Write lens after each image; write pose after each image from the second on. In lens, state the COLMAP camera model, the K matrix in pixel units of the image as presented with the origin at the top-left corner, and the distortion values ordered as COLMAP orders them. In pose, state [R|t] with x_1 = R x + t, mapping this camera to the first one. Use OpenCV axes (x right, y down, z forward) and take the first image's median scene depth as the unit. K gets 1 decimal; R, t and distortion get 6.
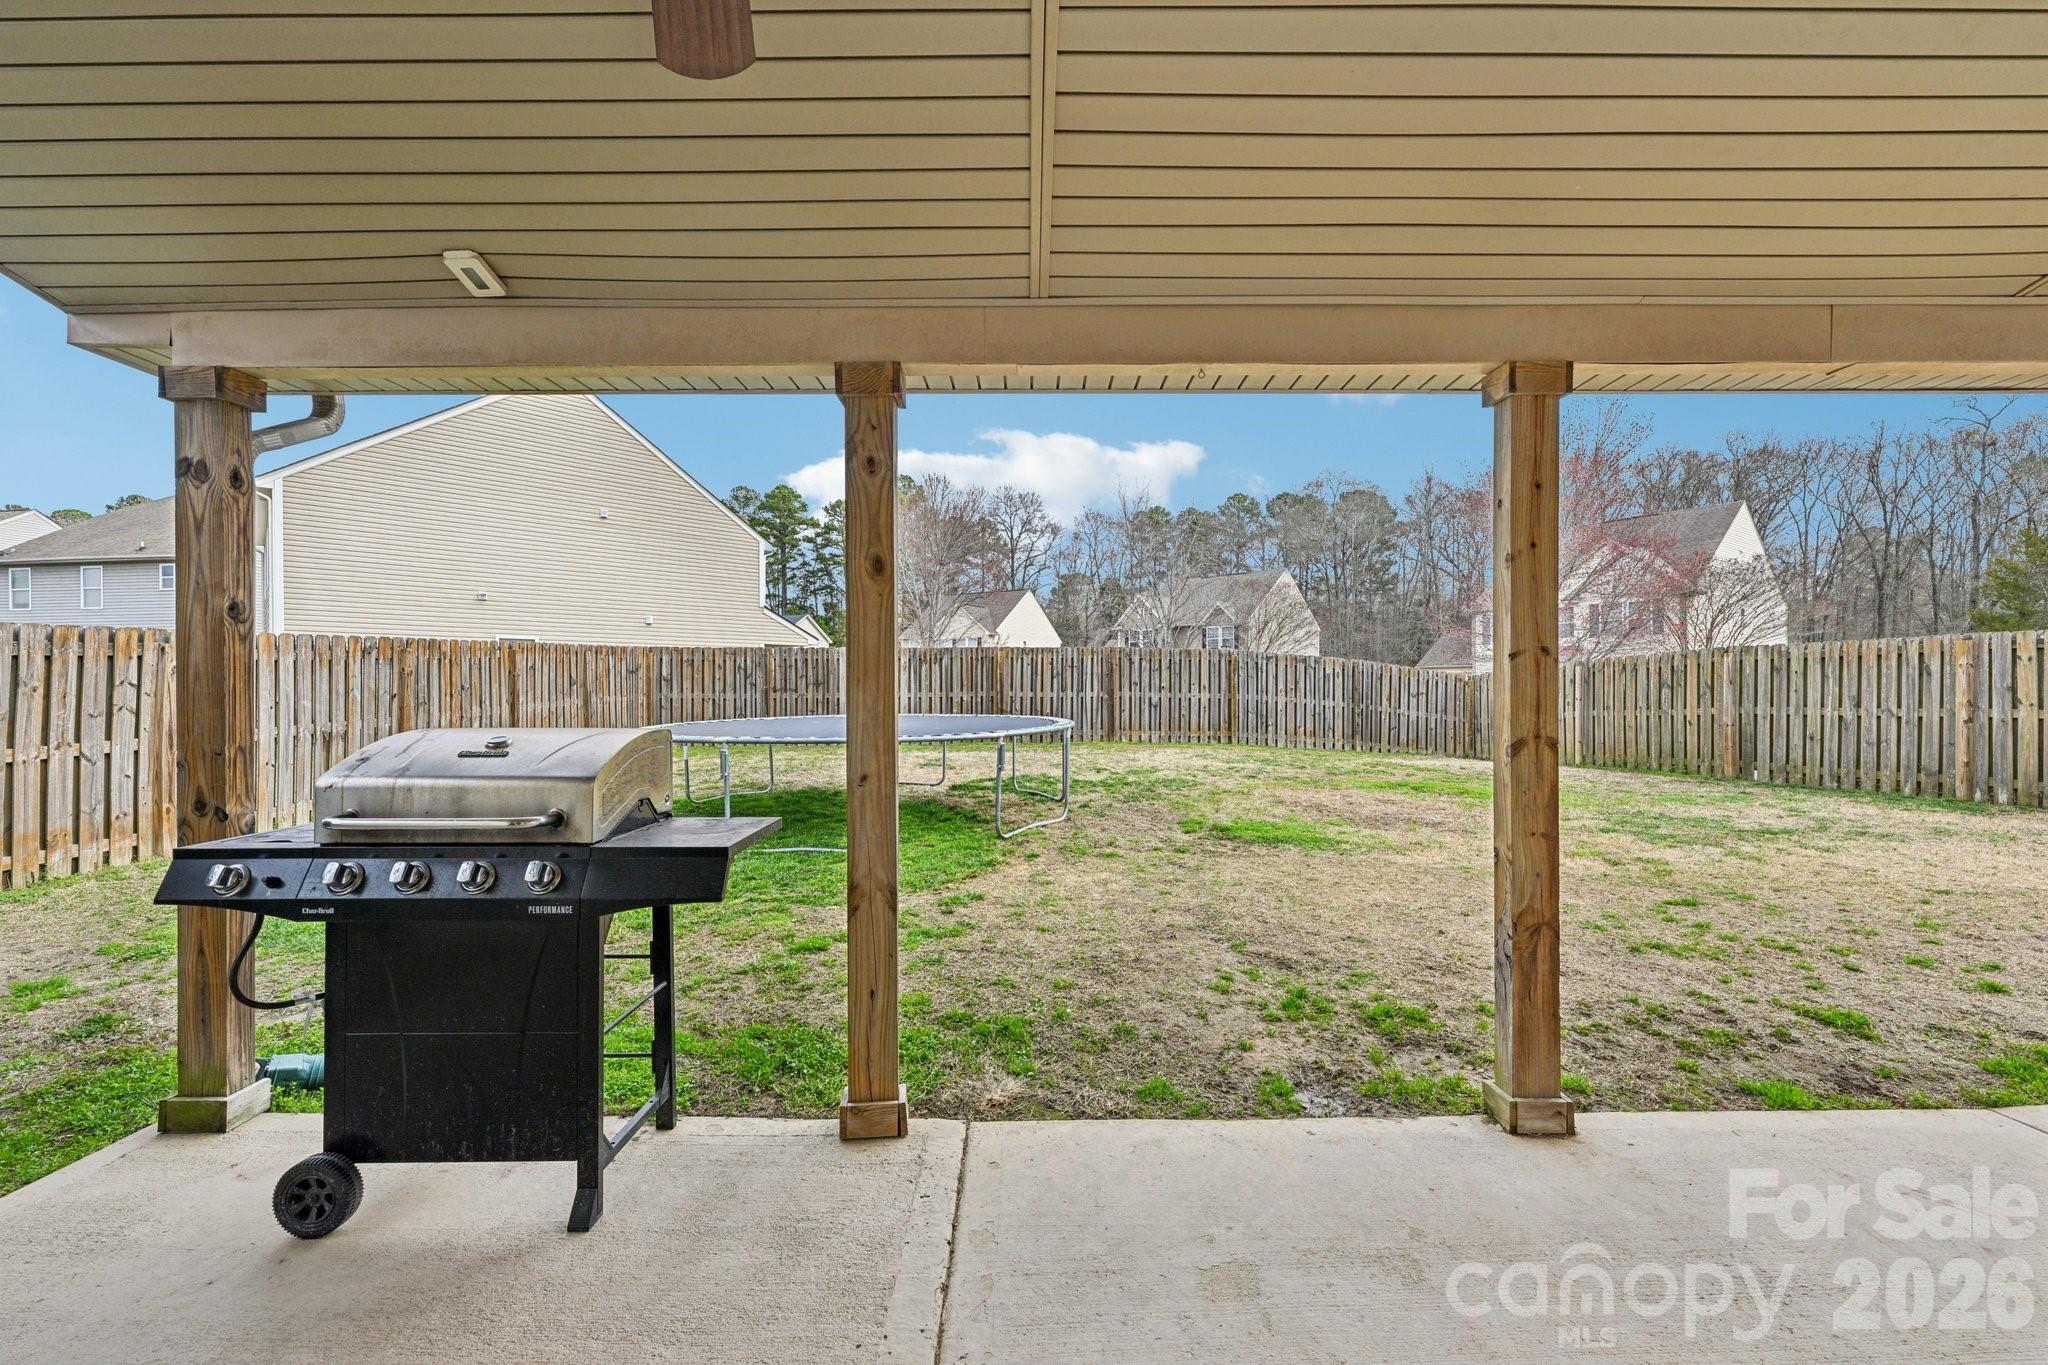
lens RADIAL K [[816.4, 0, 1024.0], [0, 816.4, 682.5], [0, 0, 1]] dist [-0.001057, 0.000102]
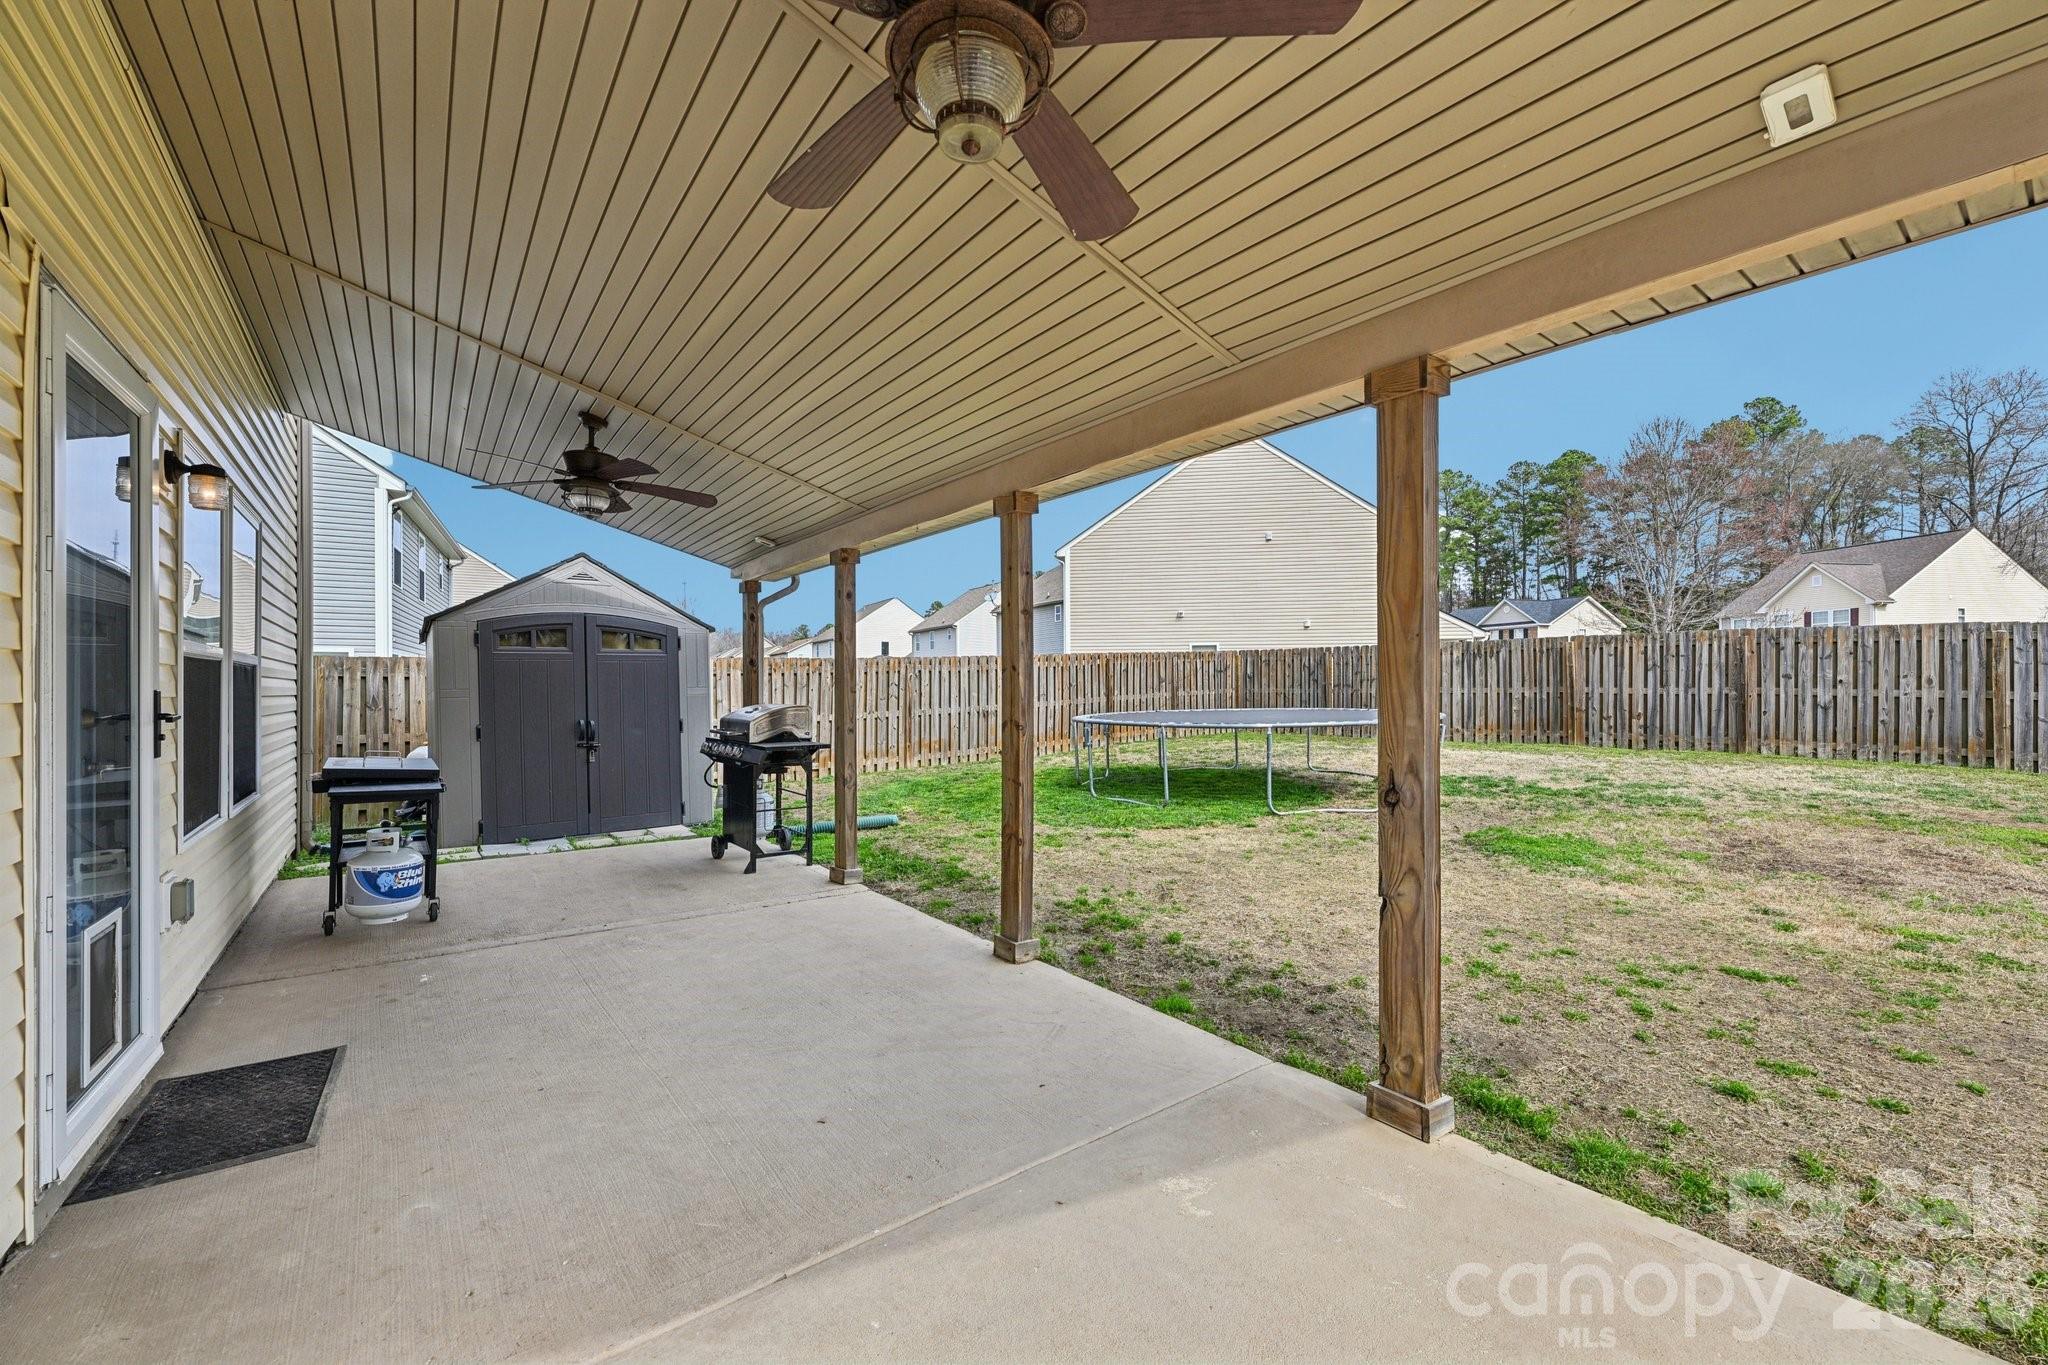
lens RADIAL K [[816.4, 0, 1024.0], [0, 816.4, 682.5], [0, 0, 1]] dist [-0.001057, 0.000102]
pose [[0.594076, -0.003553, -0.804401, 0.360559], [0.010235, 0.999943, 0.003142, -0.002900], [0.804344, -0.010099, 0.594079, 0.007897]]
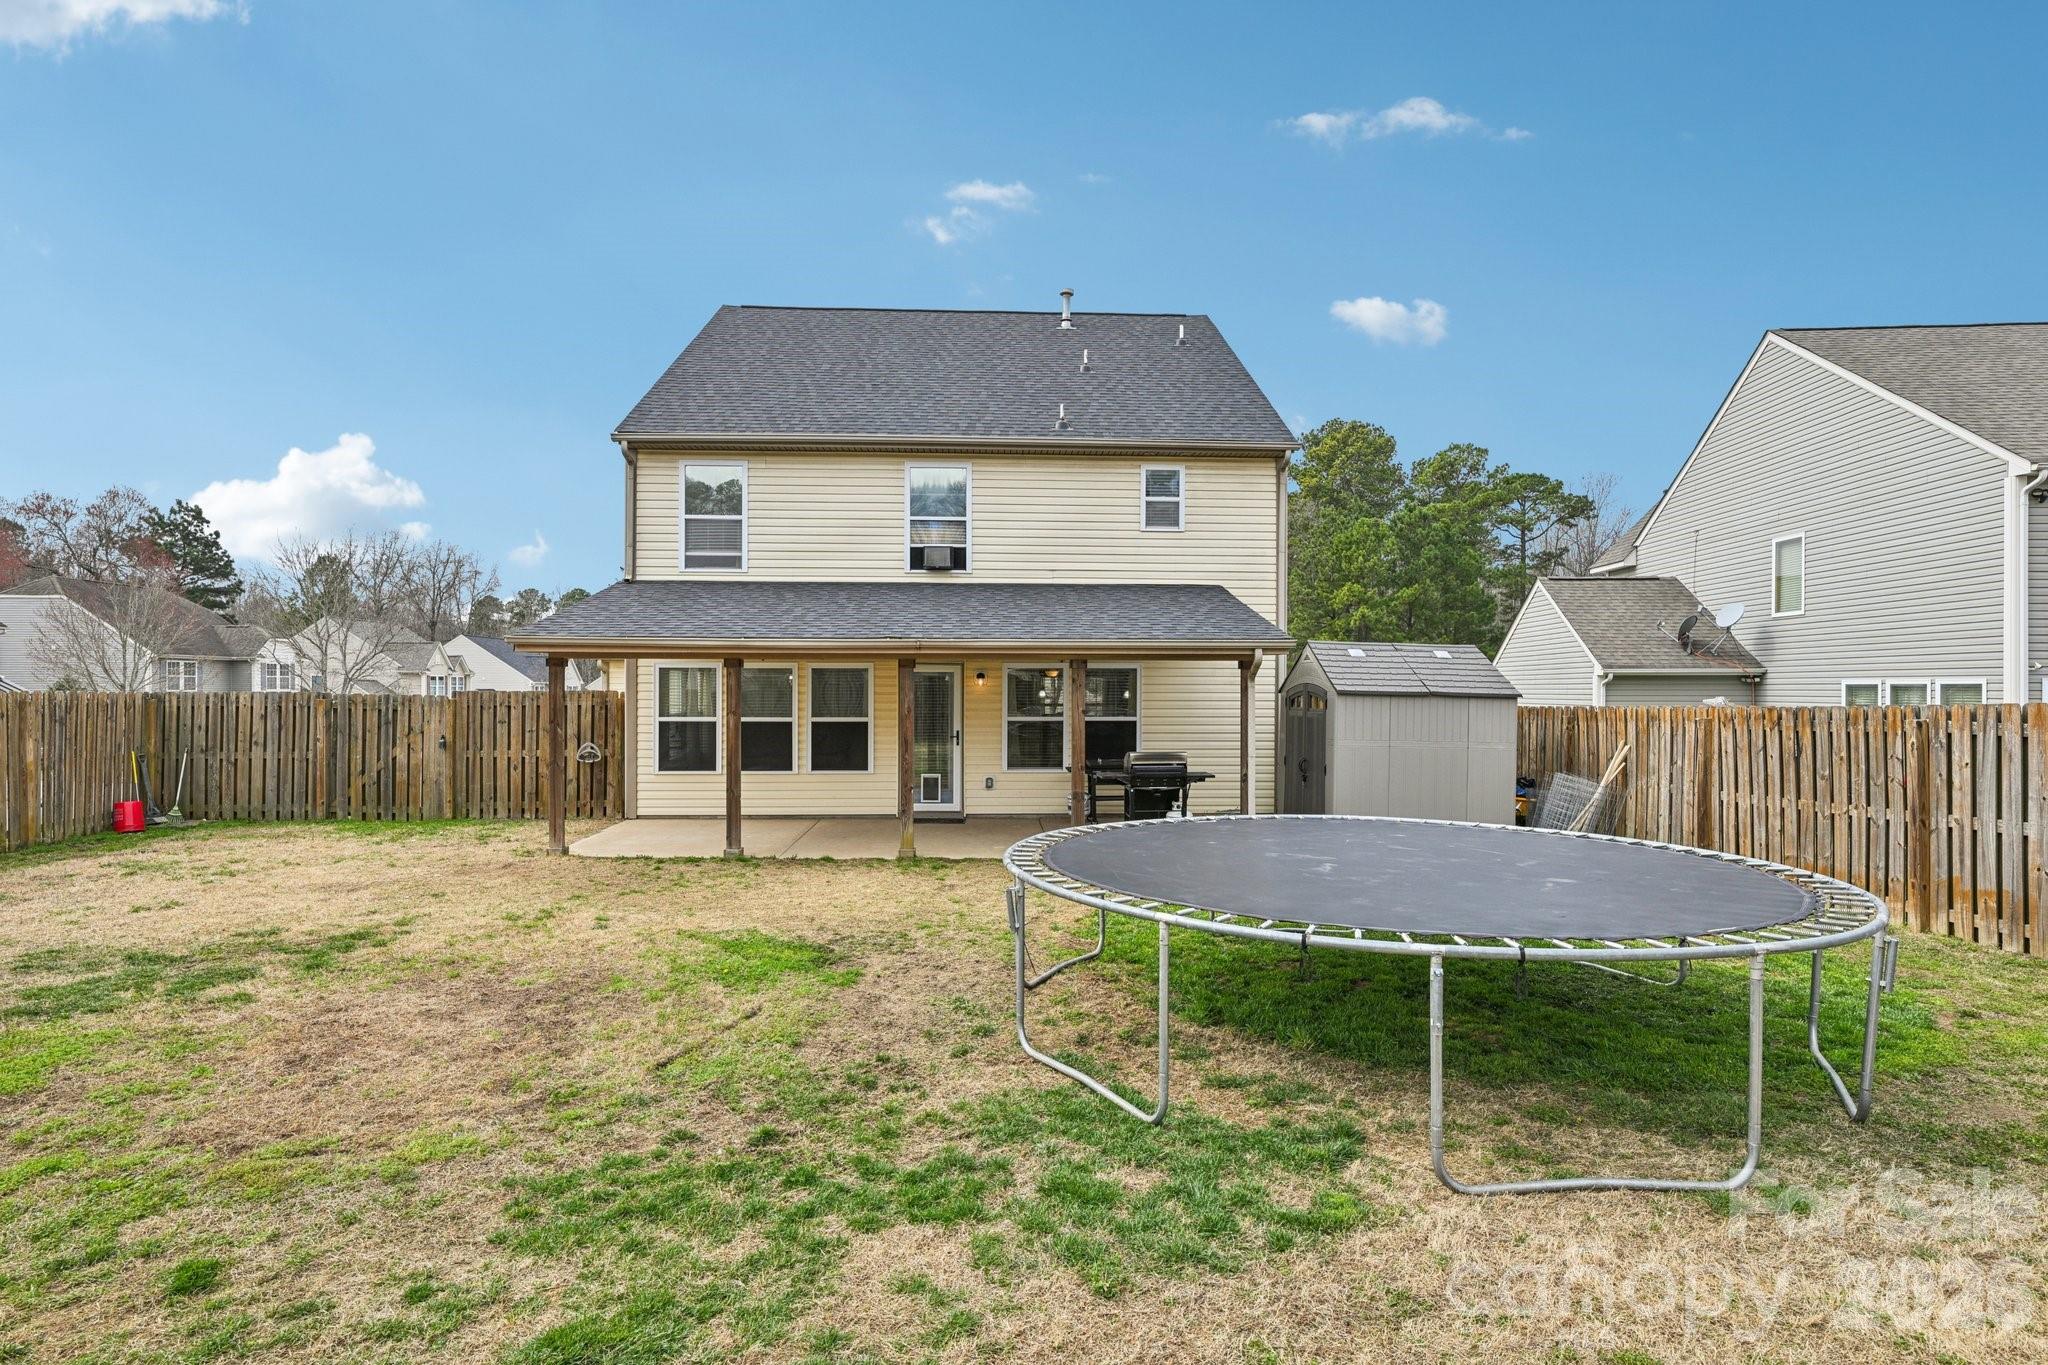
lens RADIAL K [[978.0, 0, 1024.0], [0, 978.0, 682.5], [0, 0, 1]] dist [-0.000698, -0.000114]
pose [[-0.999376, 0.002783, -0.035213, 0.043682], [0.003259, 0.999904, -0.013484, -0.038626], [0.035172, -0.013590, -0.999289, 1.020100]]
